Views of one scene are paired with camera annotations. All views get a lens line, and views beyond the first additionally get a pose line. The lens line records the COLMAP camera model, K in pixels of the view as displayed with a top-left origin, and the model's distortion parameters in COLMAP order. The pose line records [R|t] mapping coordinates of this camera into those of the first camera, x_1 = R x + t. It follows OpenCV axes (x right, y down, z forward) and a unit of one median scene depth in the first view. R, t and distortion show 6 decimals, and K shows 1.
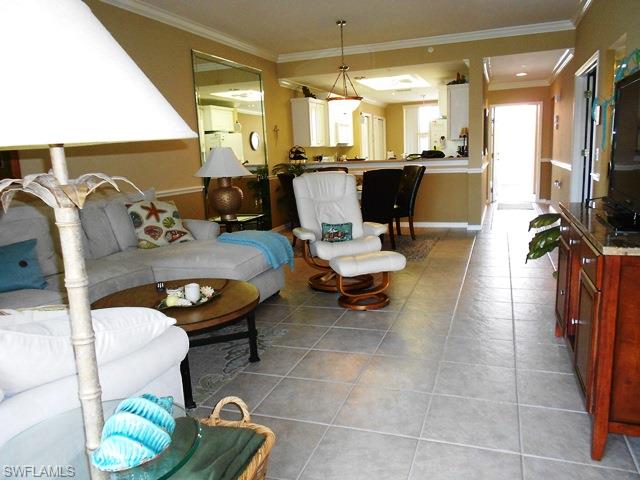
lens RADIAL K [[502.6, 0, 320.0], [0, 502.6, 240.0], [0, 0, 1]] dist [0.000467, 0.004326]
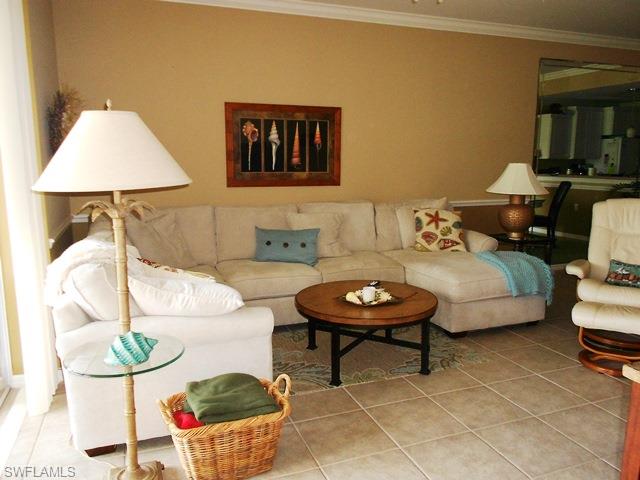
lens RADIAL K [[502.6, 0, 320.0], [0, 502.6, 240.0], [0, 0, 1]] dist [0.000467, 0.004326]
pose [[0.640594, 0.166699, -0.749567, 0.346613], [-0.157770, 0.983898, 0.083980, -0.065636], [0.751497, 0.064462, 0.656579, 0.090077]]
